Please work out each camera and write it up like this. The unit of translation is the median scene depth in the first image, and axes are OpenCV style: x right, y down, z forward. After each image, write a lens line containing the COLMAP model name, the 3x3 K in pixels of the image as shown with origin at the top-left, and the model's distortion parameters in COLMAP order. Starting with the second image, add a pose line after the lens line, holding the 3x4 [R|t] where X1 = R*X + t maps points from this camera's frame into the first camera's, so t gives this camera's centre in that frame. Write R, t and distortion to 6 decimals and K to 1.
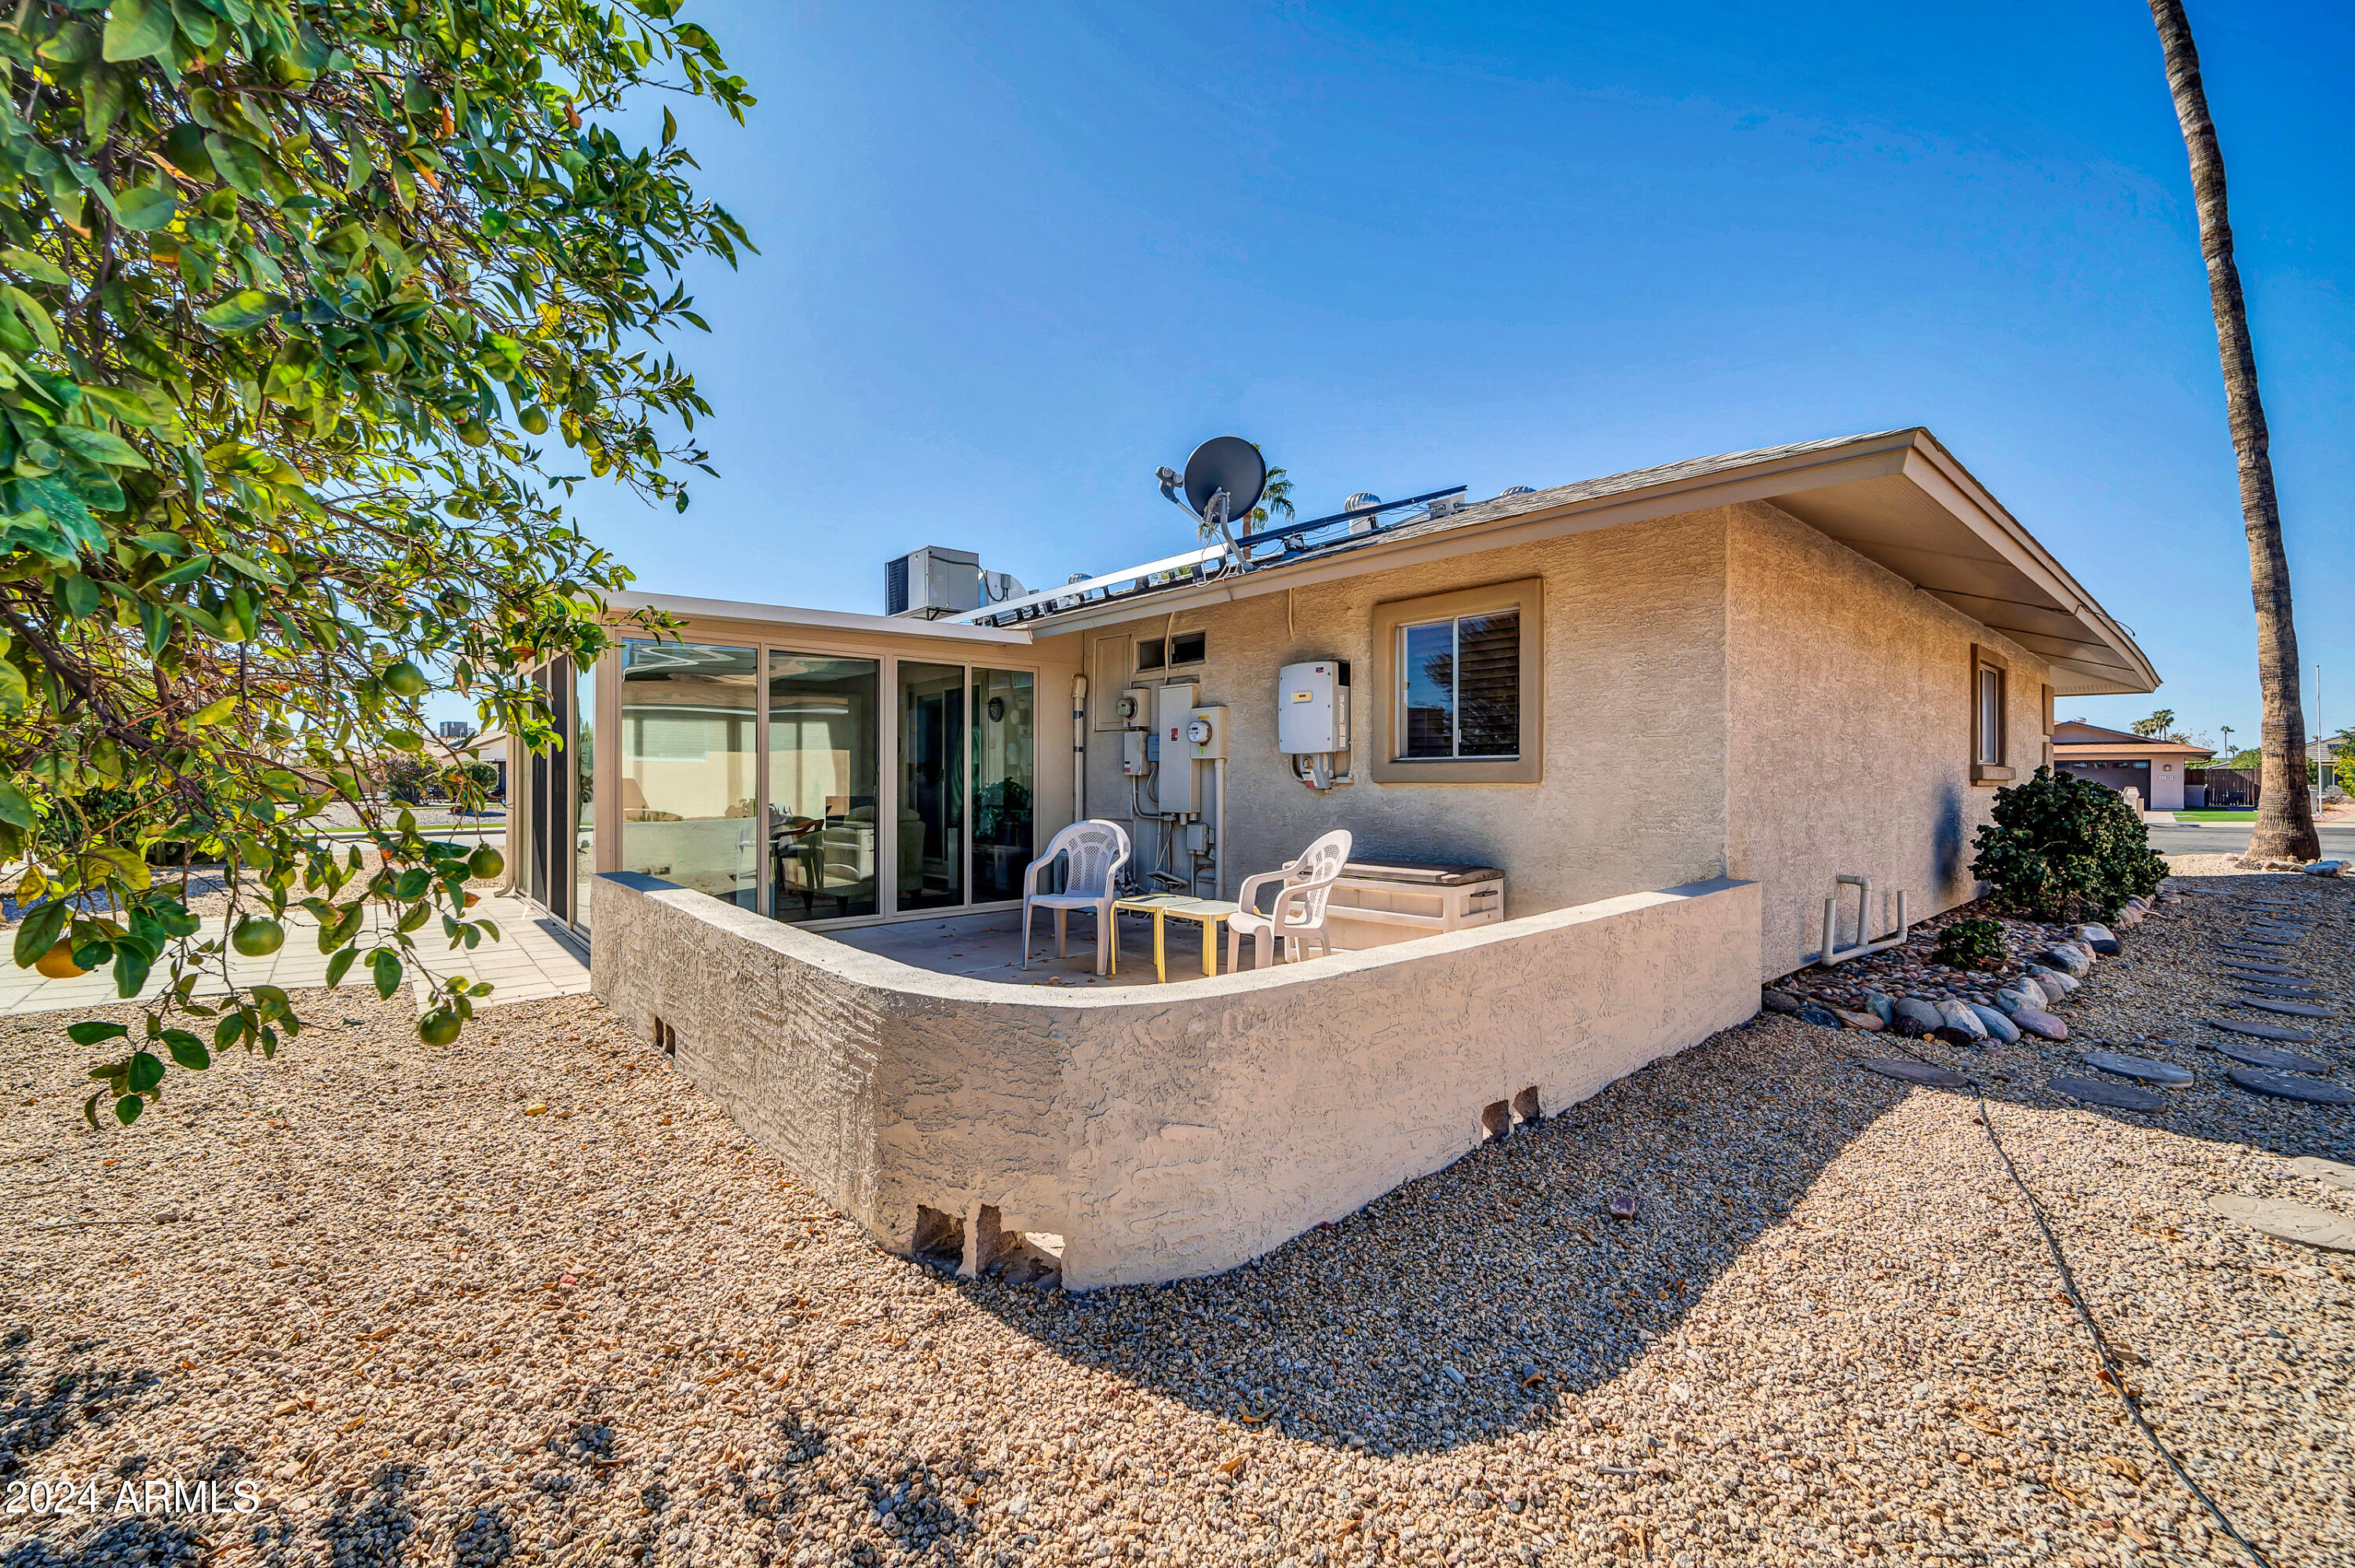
lens RADIAL K [[949.1, 0, 1179.8], [0, 949.1, 786.8], [0, 0, 1]] dist [0.004521, 0.000522]
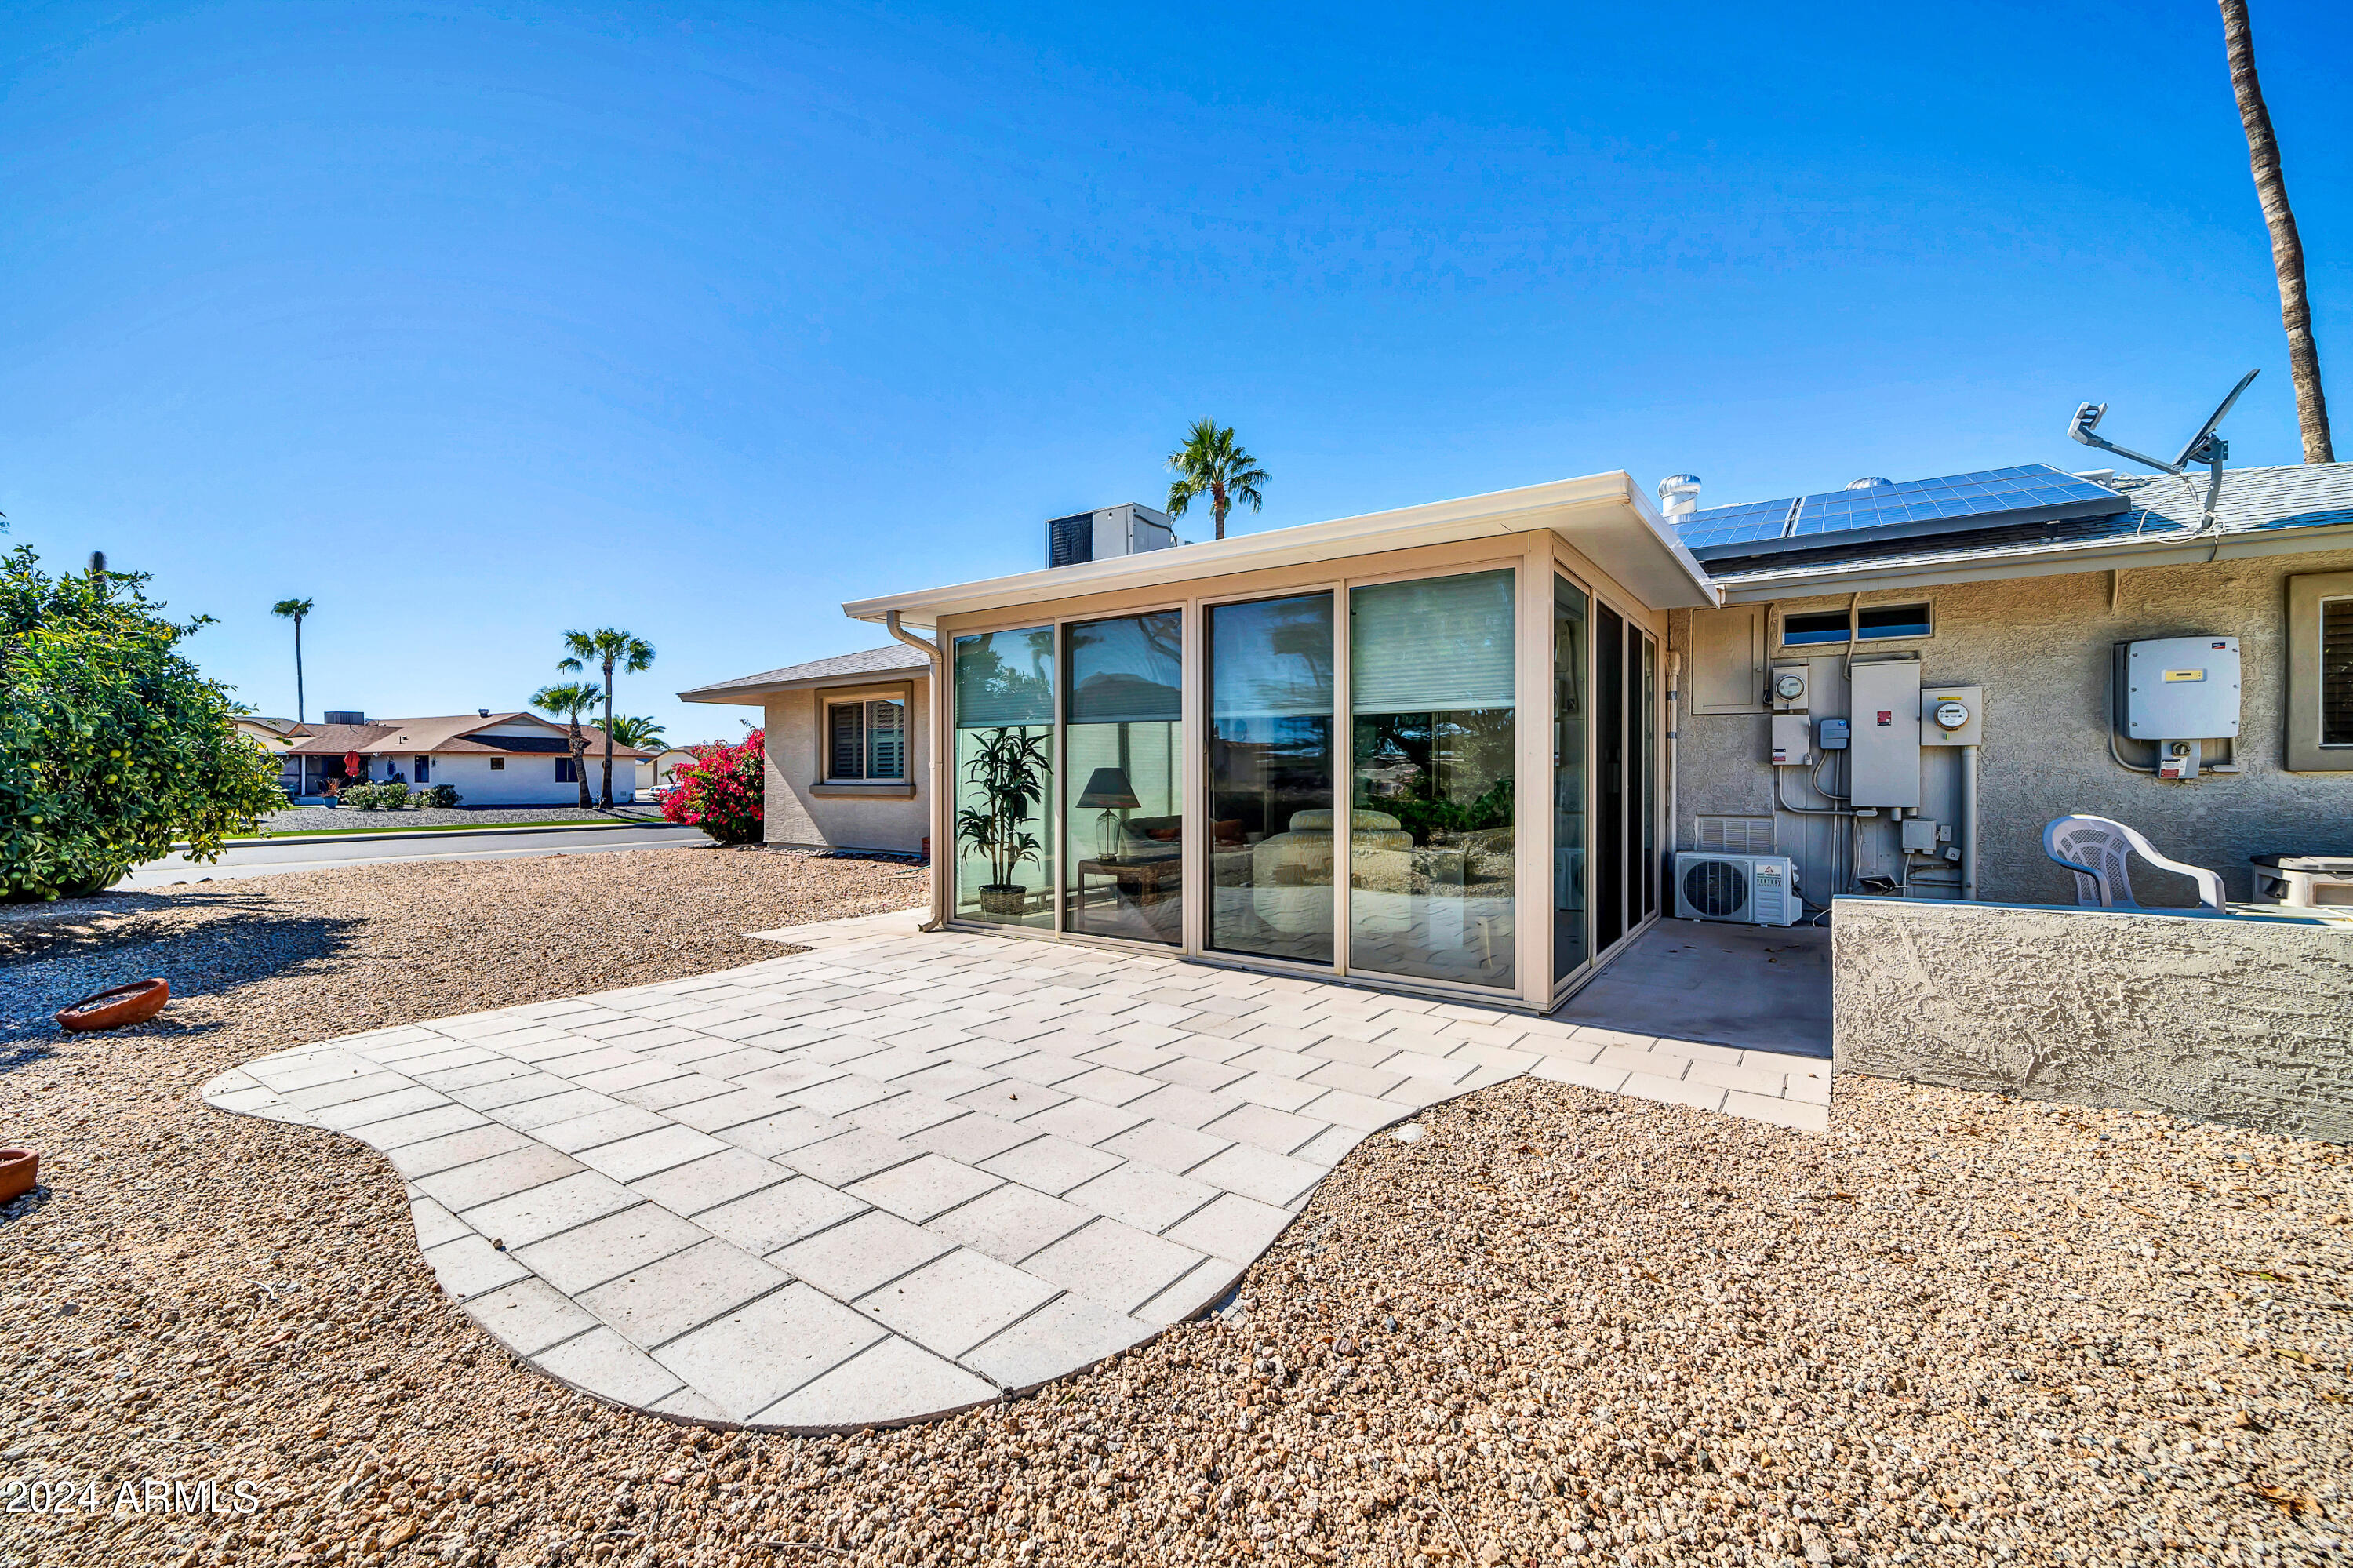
lens RADIAL K [[948.5, 0, 1169.8], [0, 948.5, 781.3], [0, 0, 1]] dist [0.004521, 0.000522]
pose [[0.971682, -0.001316, 0.236289, -0.537934], [0.002139, 0.999993, -0.003228, 0.003117], [-0.236283, 0.003642, 0.971678, 0.187102]]
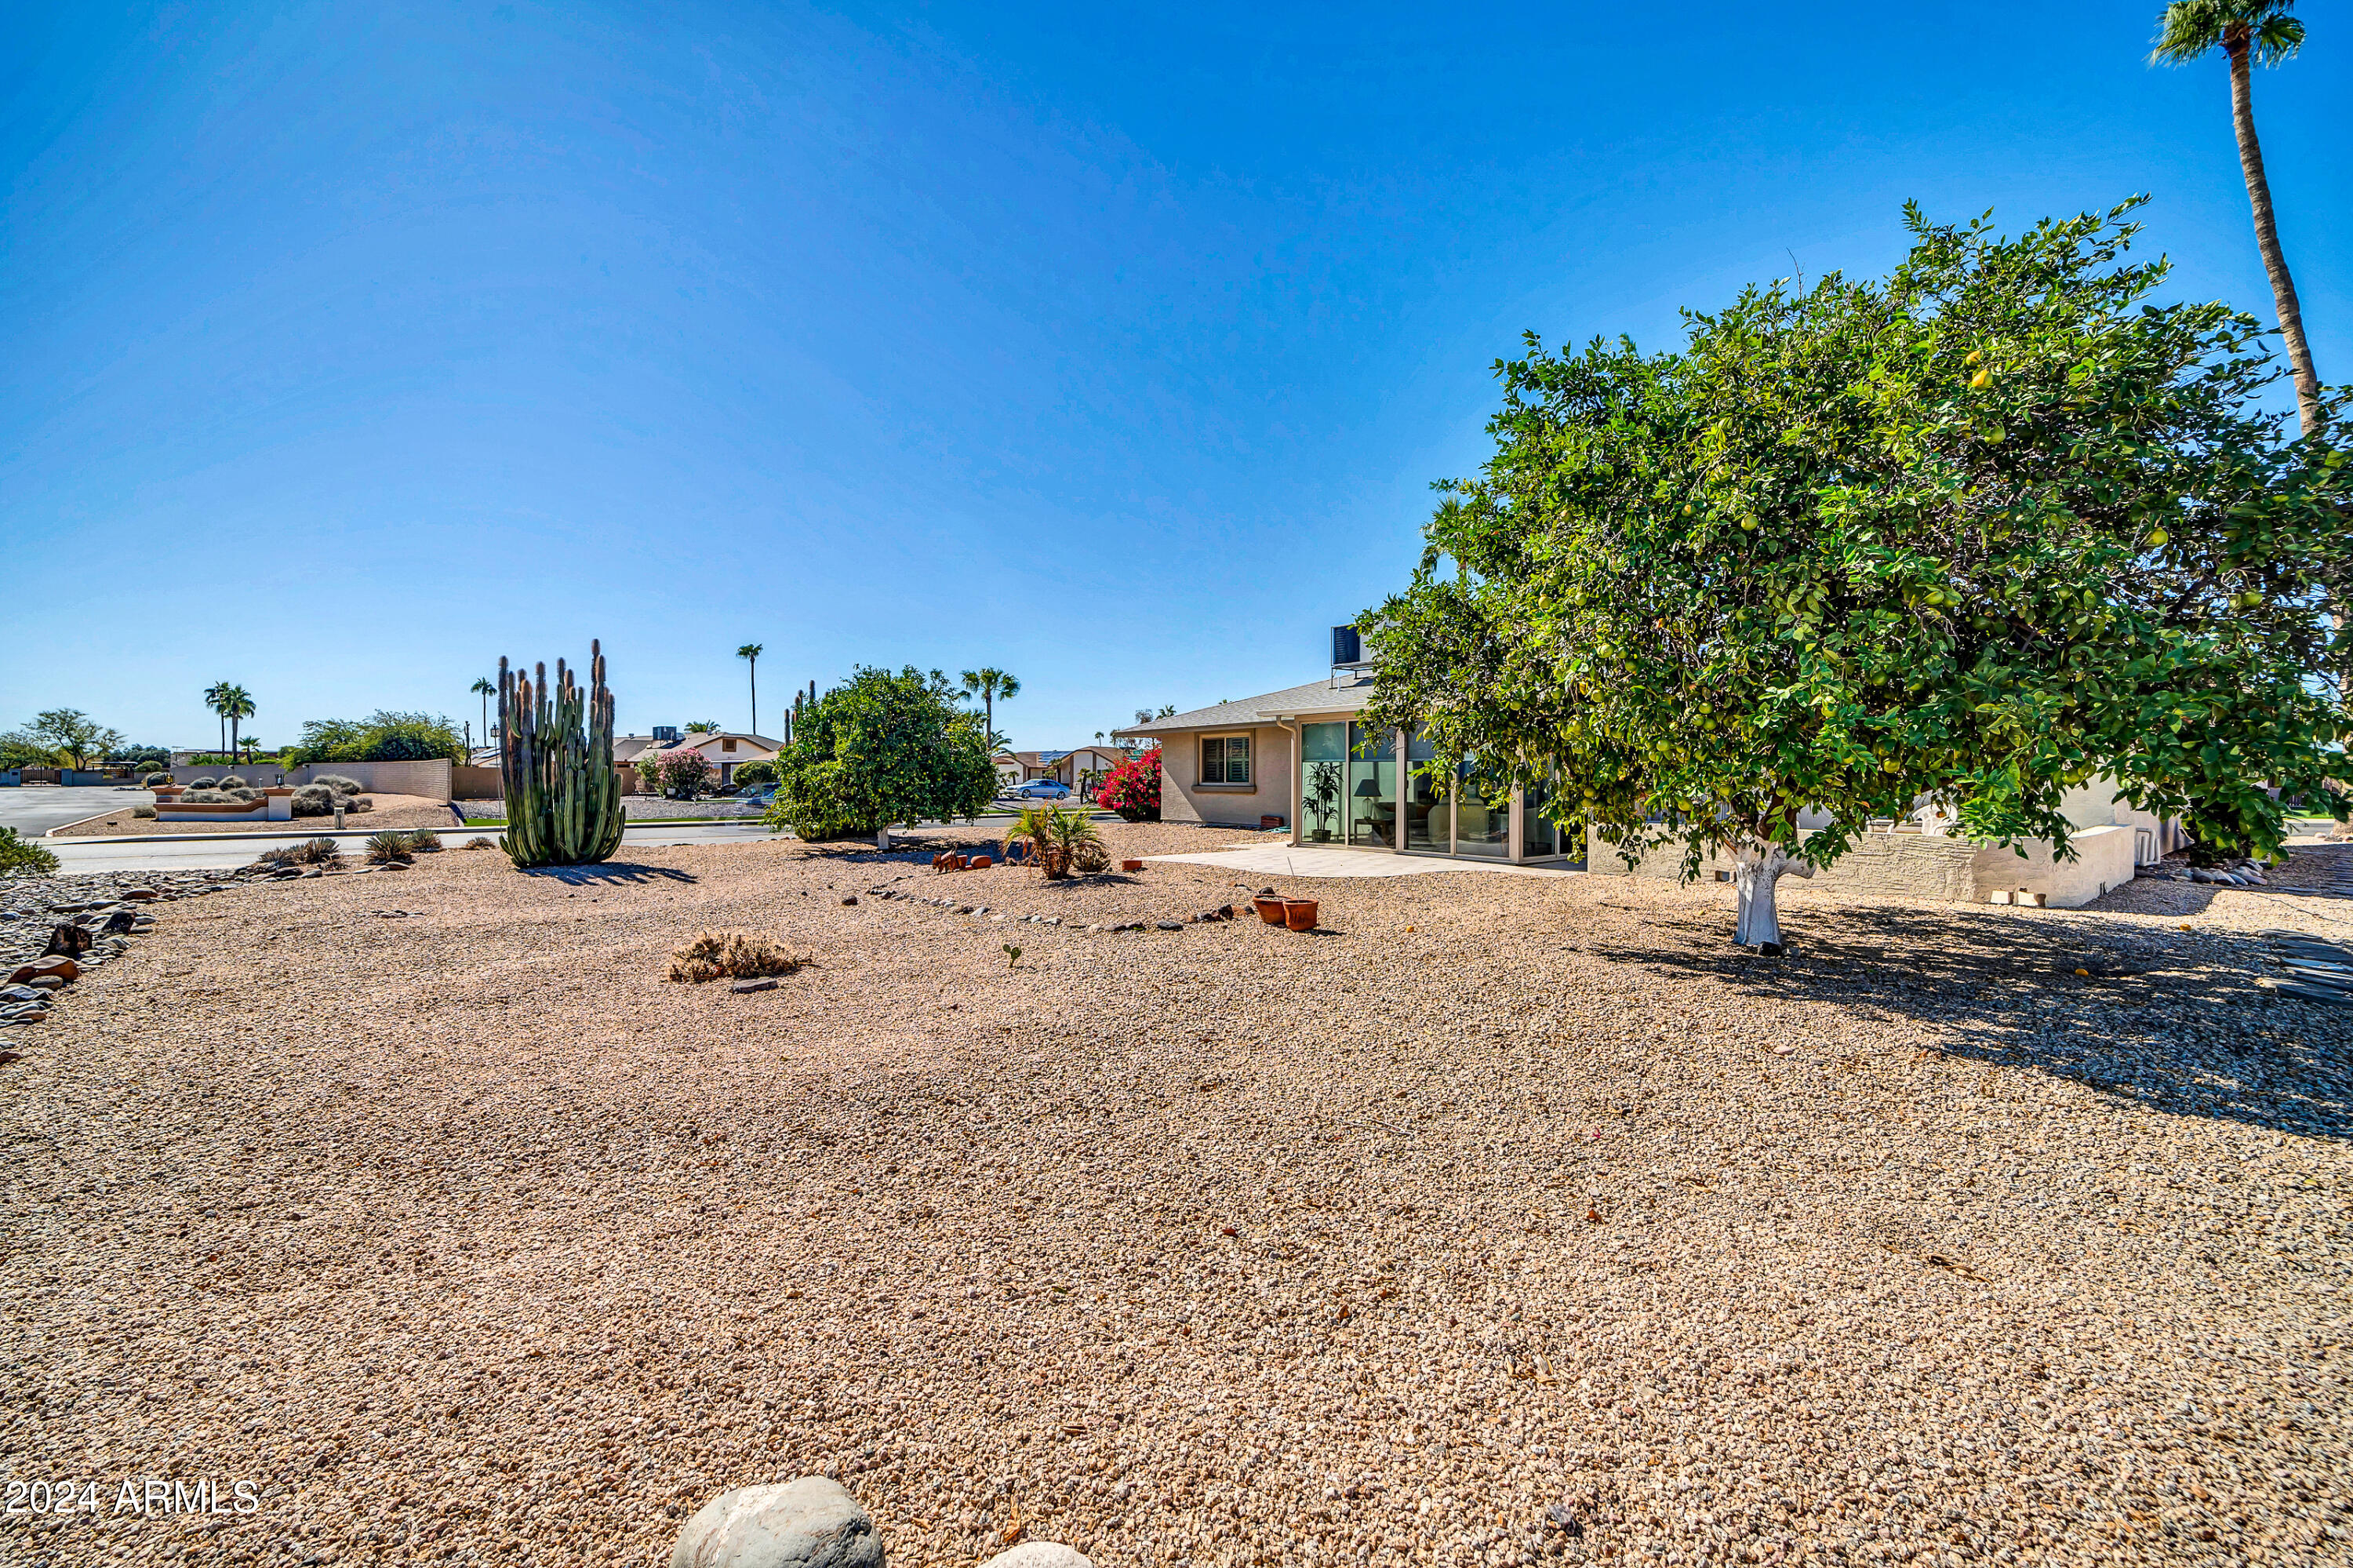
lens RADIAL K [[948.5, 0, 1175.5], [0, 948.5, 785.5], [0, 0, 1]] dist [0.004521, 0.000522]
pose [[0.999576, 0.003496, -0.028895, -0.666182], [-0.003512, 0.999994, -0.000521, 0.003654], [0.028893, 0.000622, 0.999582, -0.561661]]
